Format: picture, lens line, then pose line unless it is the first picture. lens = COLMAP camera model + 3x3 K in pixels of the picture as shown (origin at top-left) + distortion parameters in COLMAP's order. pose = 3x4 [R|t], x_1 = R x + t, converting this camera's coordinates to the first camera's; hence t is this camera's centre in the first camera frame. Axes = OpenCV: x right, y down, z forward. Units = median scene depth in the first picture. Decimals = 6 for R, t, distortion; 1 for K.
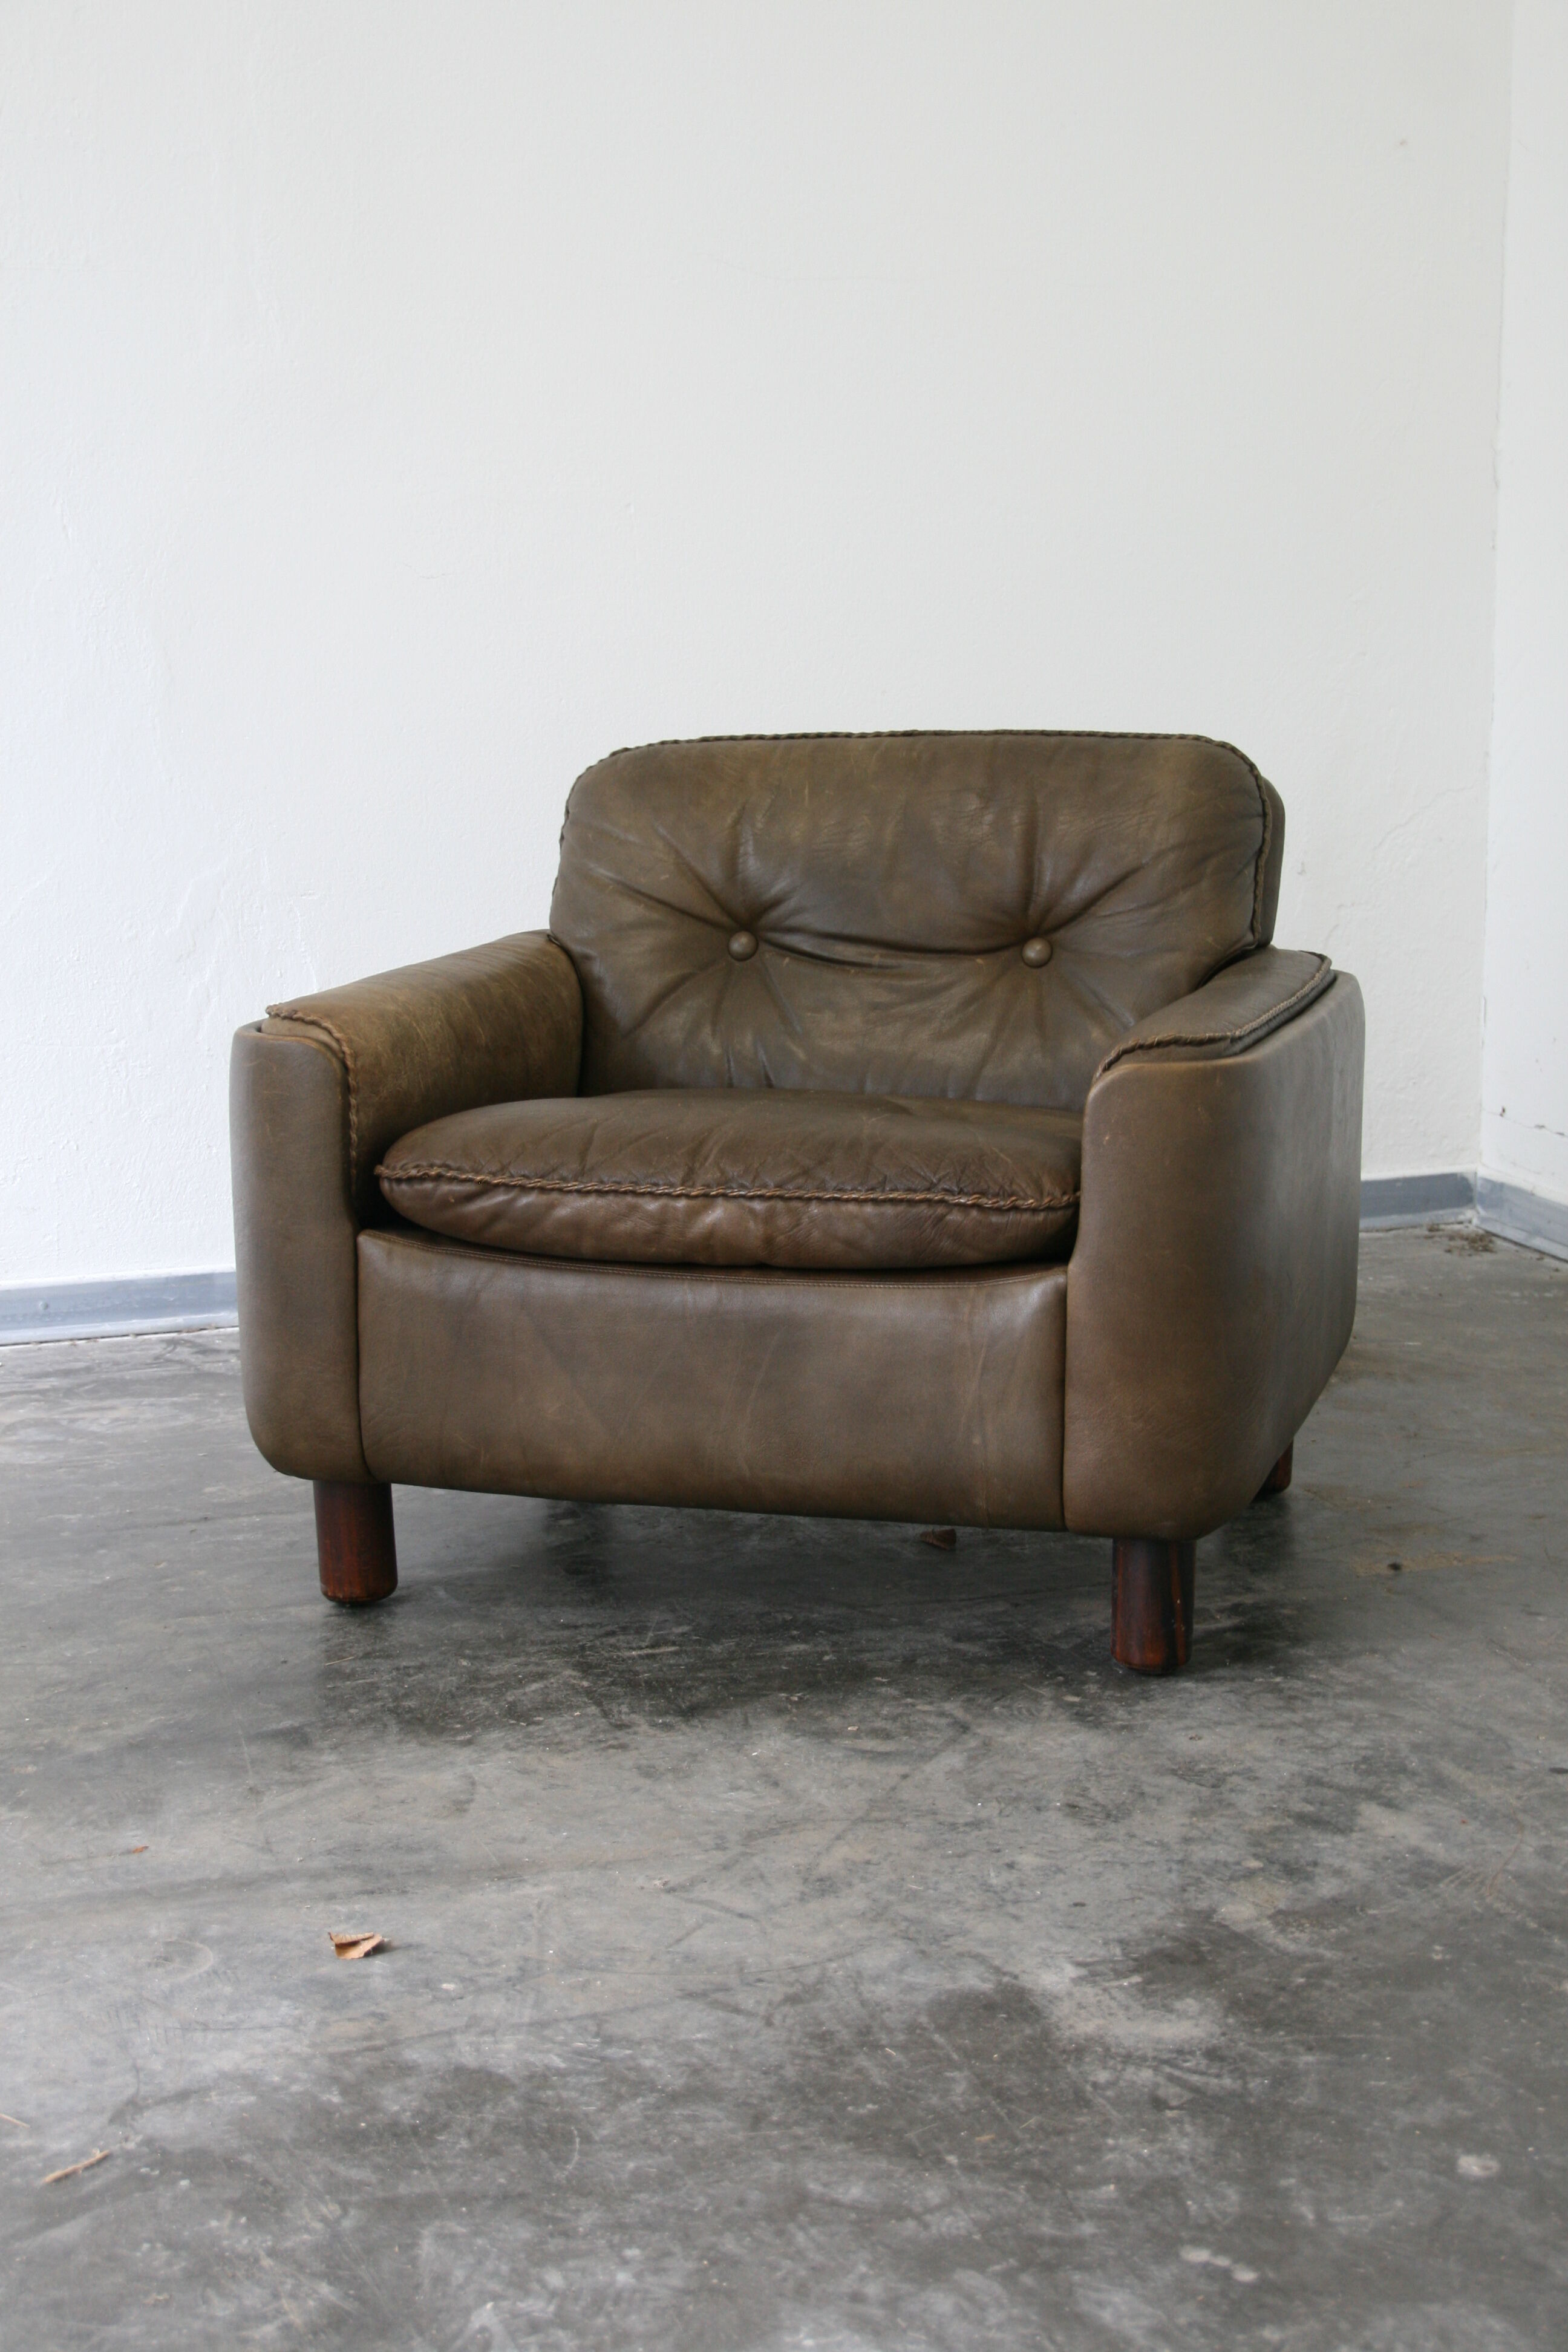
lens RADIAL K [[3394.0, 0, 786.3], [0, 3394.0, 1174.7], [0, 0, 1]] dist [0.149844, 0.000000]
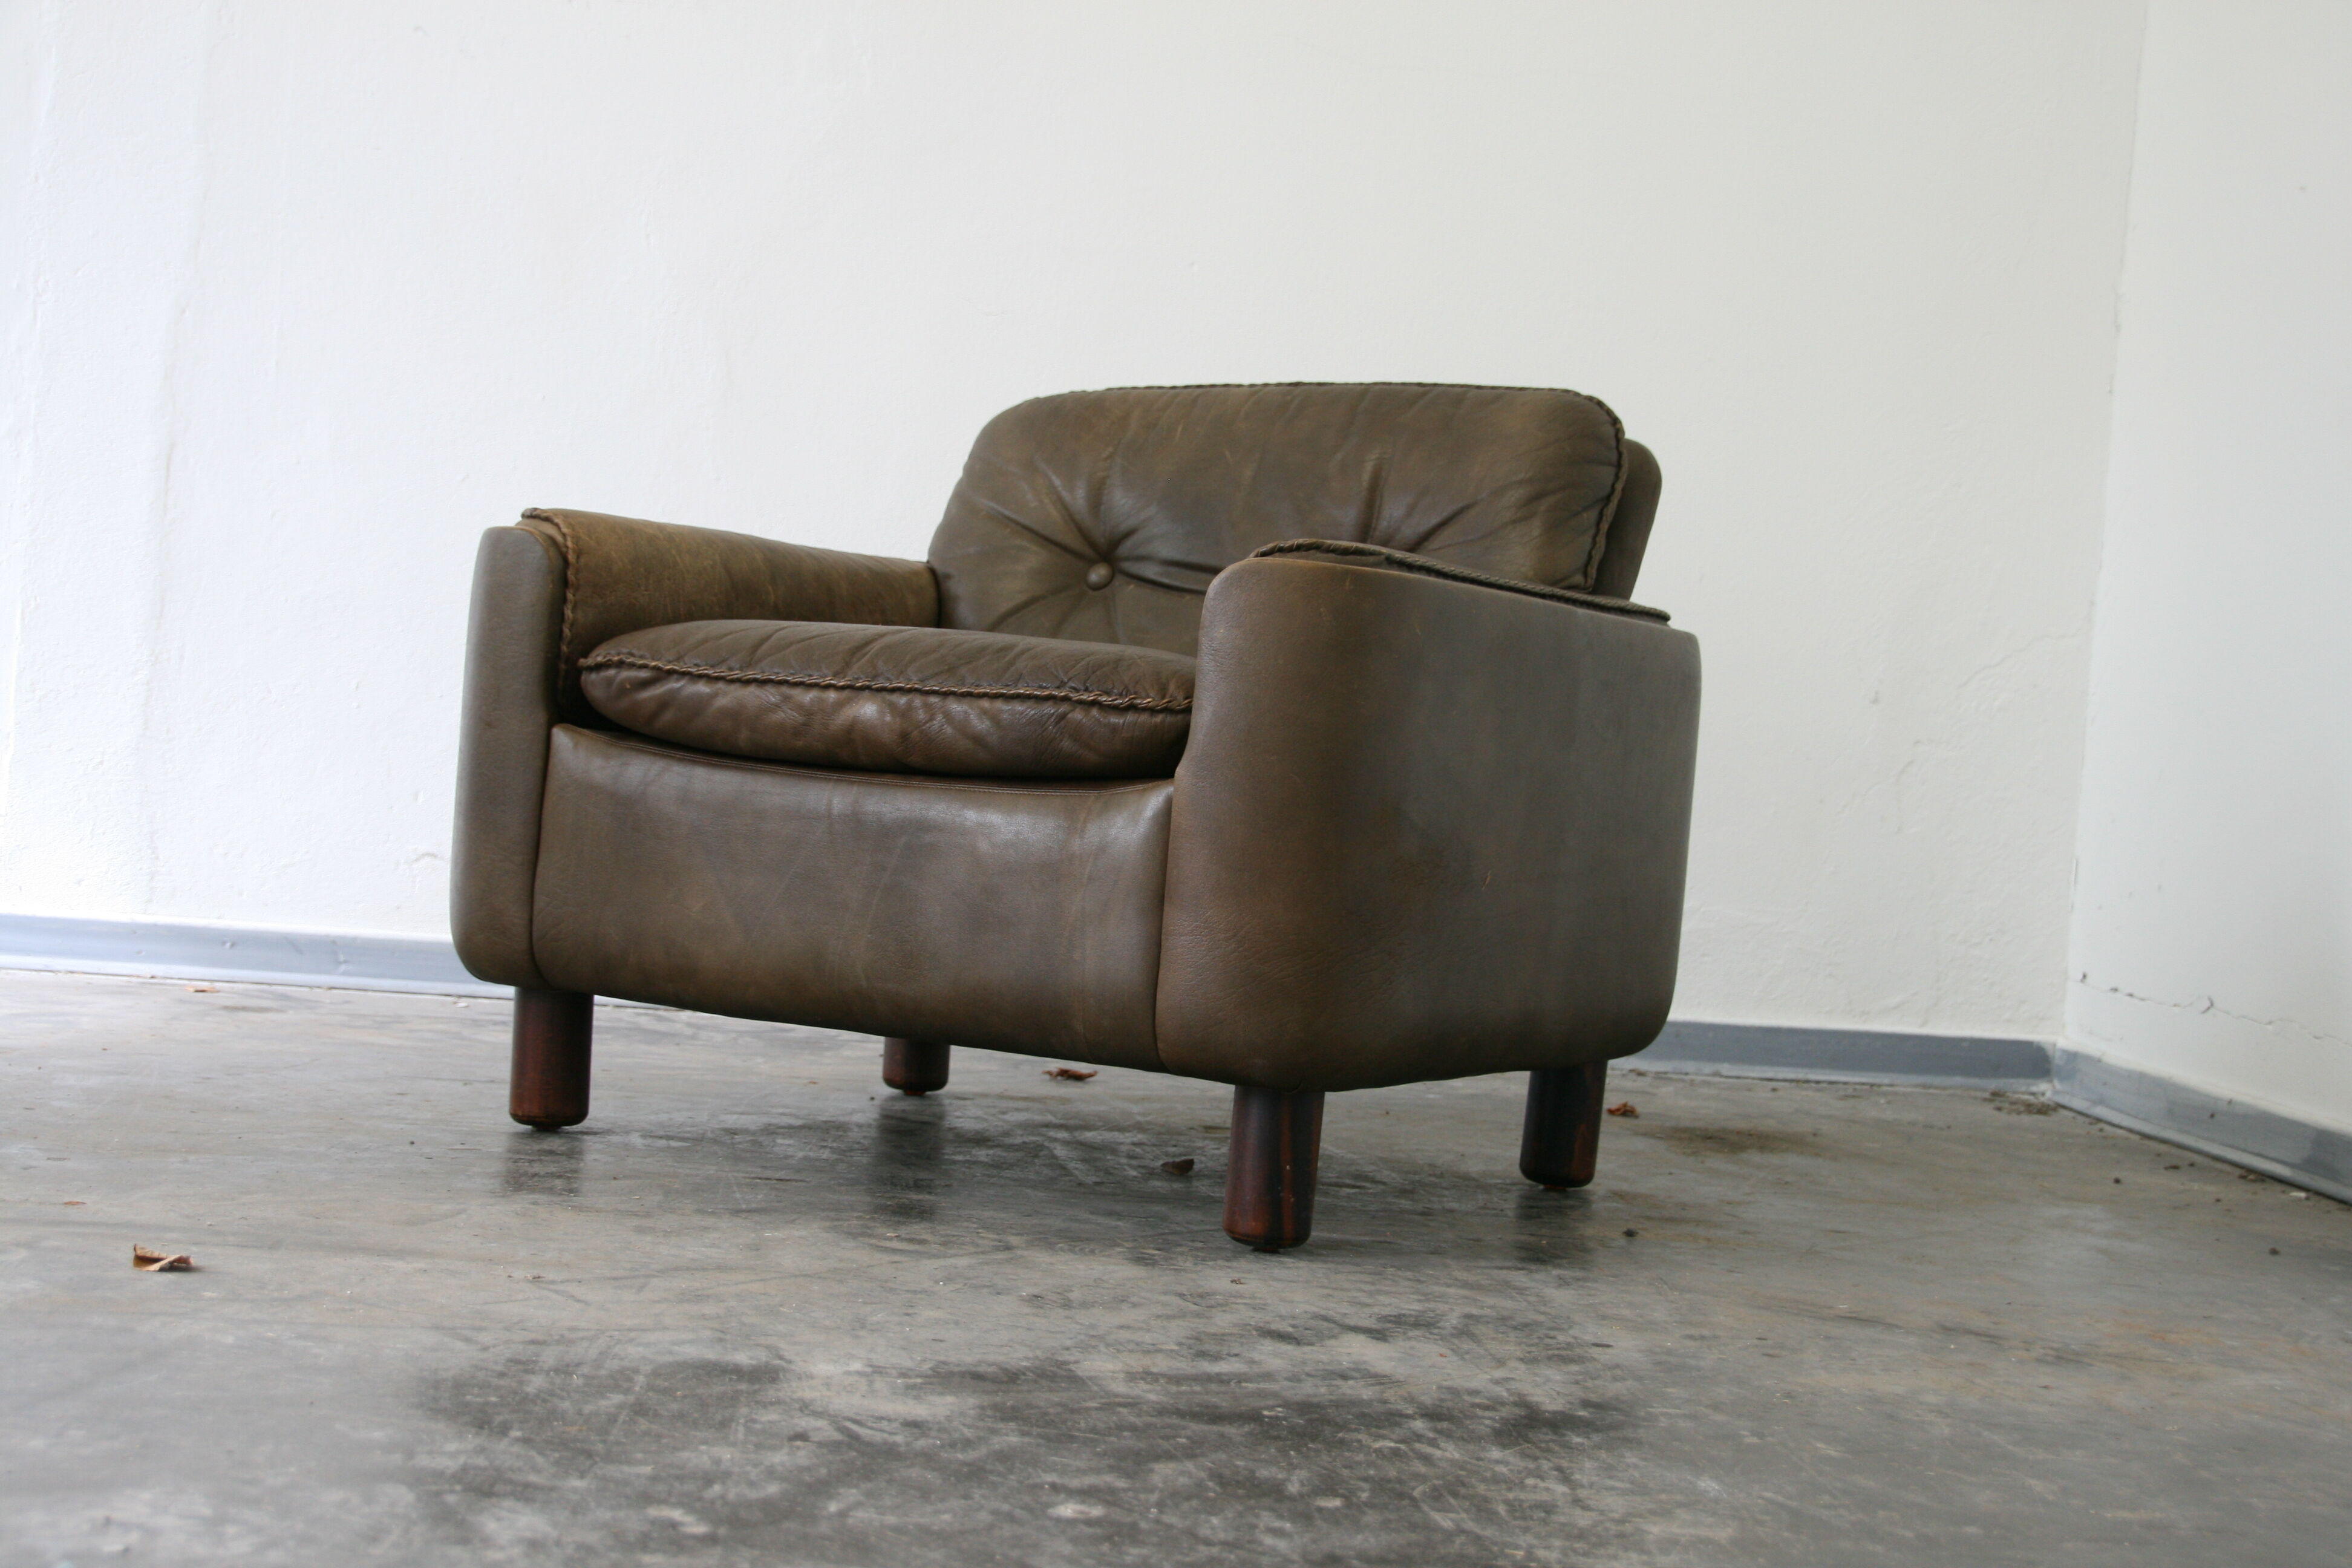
lens RADIAL K [[3197.4, 0, 1171.2], [0, 3197.4, 787.5], [0, 0, 1]] dist [0.122738, 0.000000]
pose [[0.968637, 0.087021, -0.232745, 0.274771], [-0.125391, 0.979846, -0.155497, 0.161863], [0.214523, 0.179804, 0.960026, 0.142791]]
